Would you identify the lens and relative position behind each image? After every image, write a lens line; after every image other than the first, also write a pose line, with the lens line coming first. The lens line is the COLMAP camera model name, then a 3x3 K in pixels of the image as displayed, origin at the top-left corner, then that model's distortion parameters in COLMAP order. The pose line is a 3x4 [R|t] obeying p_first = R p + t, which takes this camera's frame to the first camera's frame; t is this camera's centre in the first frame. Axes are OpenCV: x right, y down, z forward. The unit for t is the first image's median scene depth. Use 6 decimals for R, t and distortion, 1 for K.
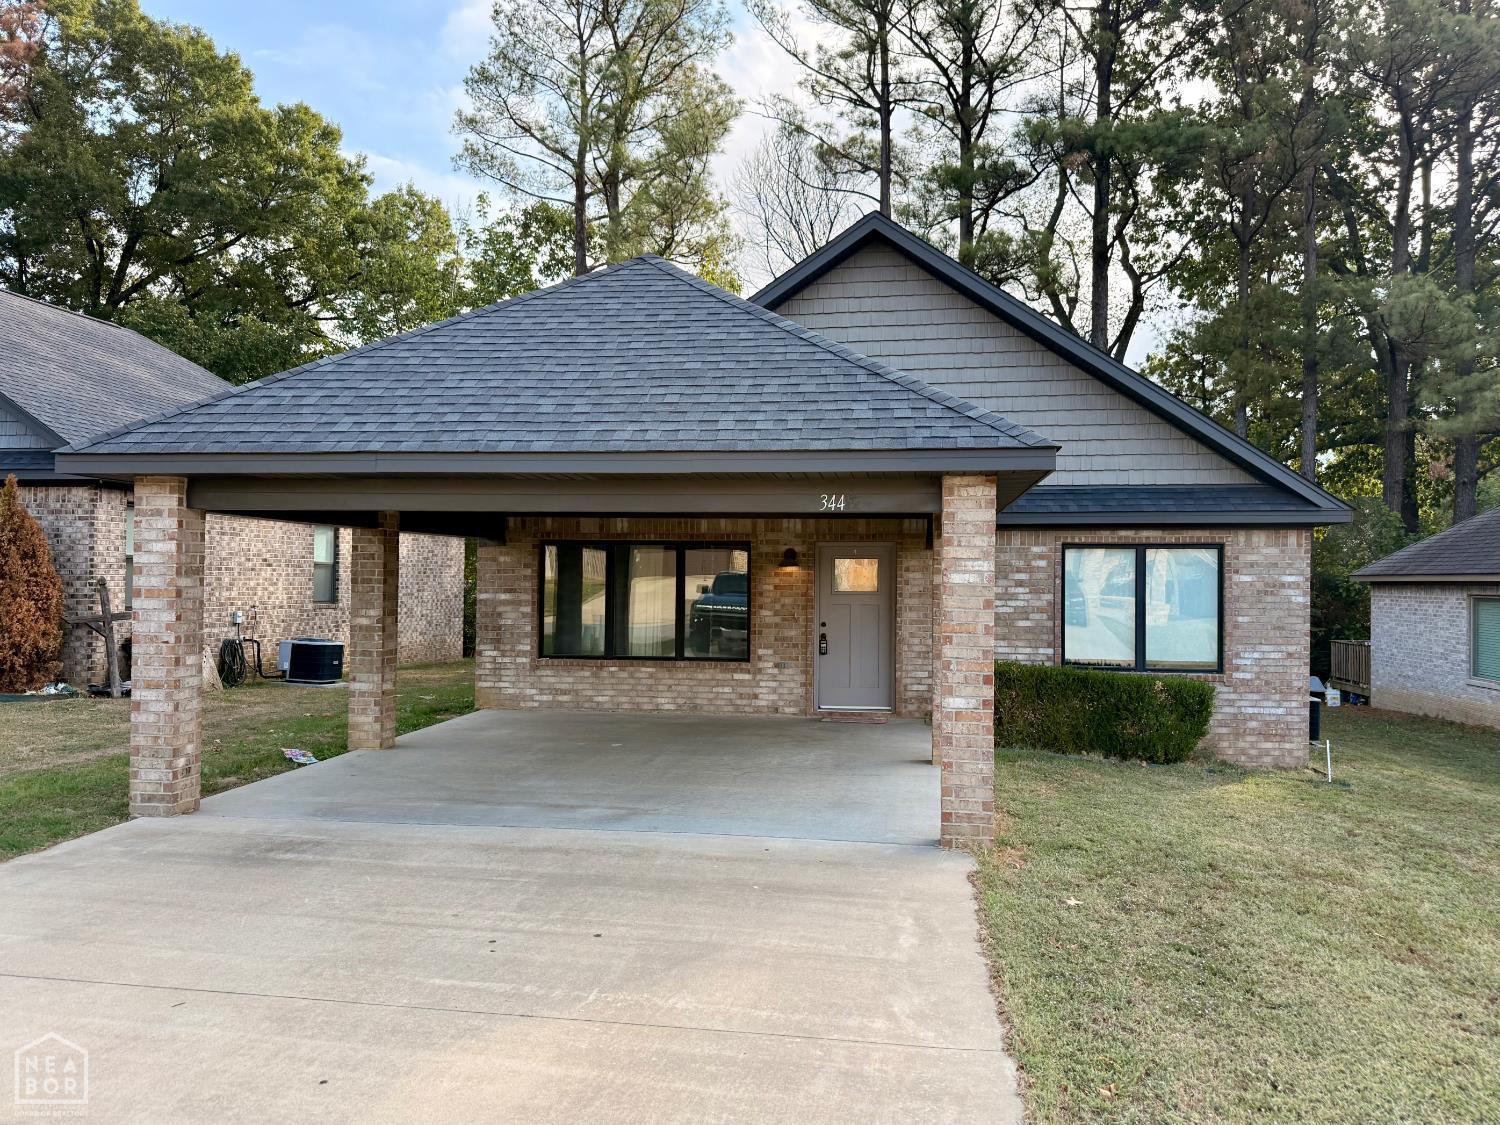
lens RADIAL K [[1093.7, 0, 754.9], [0, 1093.7, 555.2], [0, 0, 1]] dist [0.030797, -0.025969]
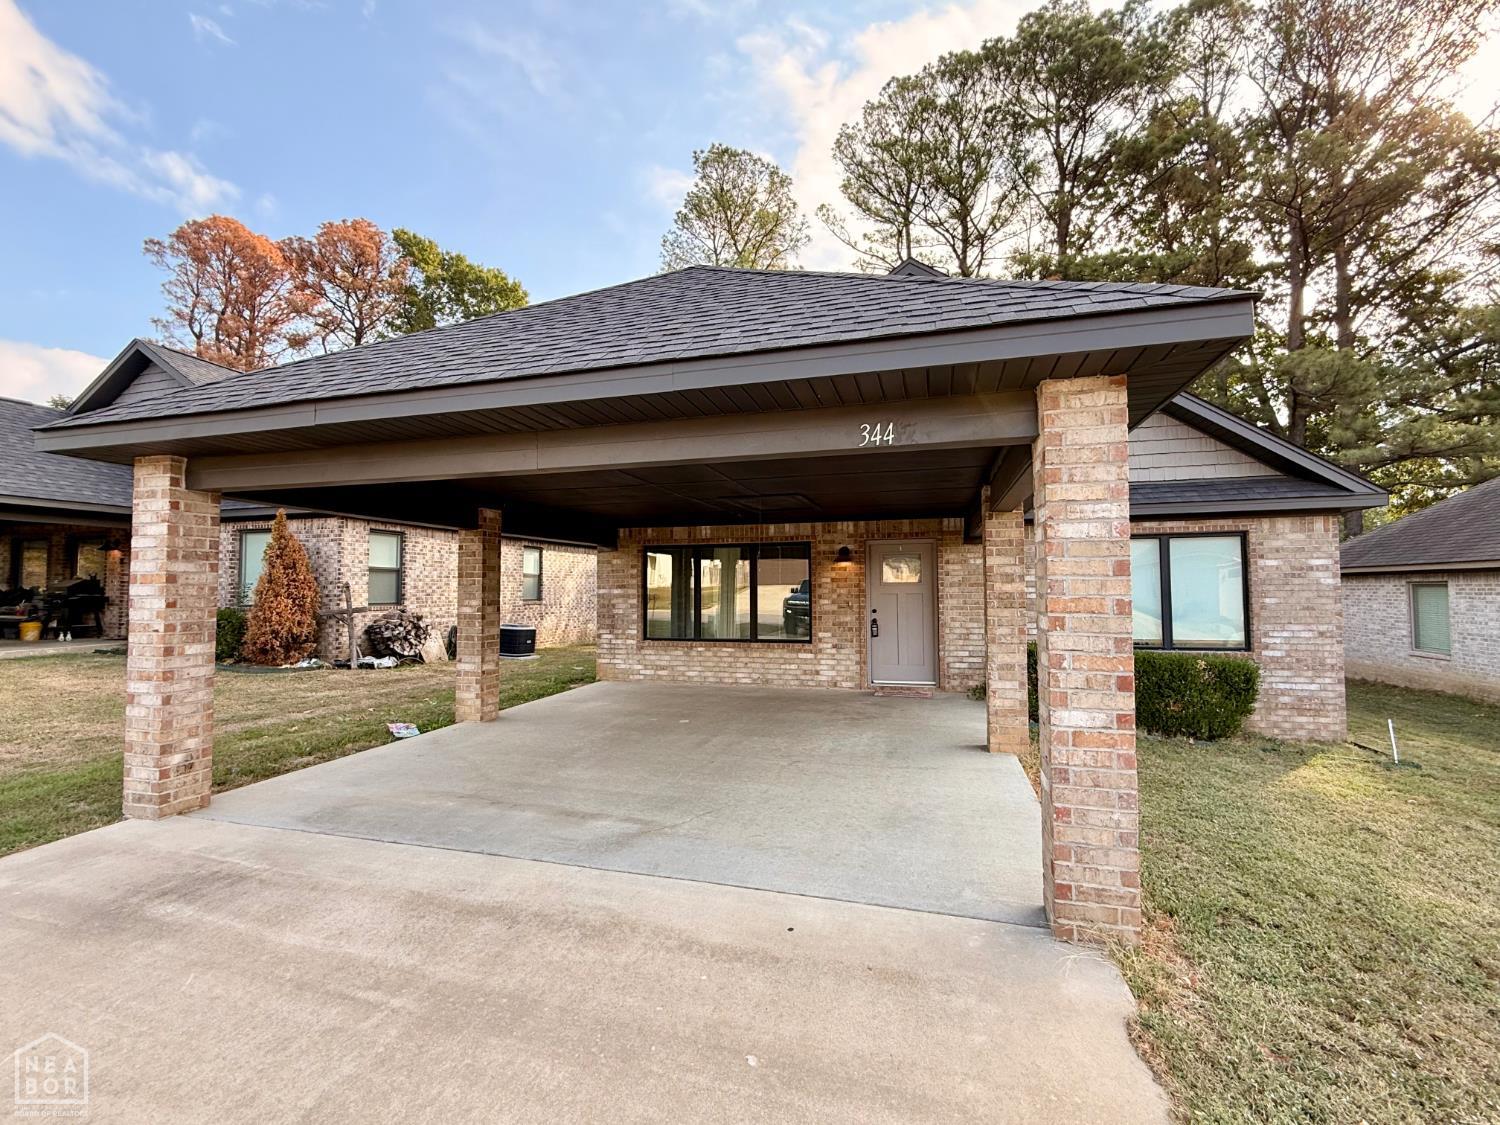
lens RADIAL K [[651.3, 0, 748.6], [0, 651.3, 558.7], [0, 0, 1]] dist [-0.012540, 0.000800]
pose [[0.991196, -0.020747, -0.130765, 0.022456], [0.017691, 0.999544, -0.024483, 0.023467], [0.131213, 0.021954, 0.991111, 0.307081]]
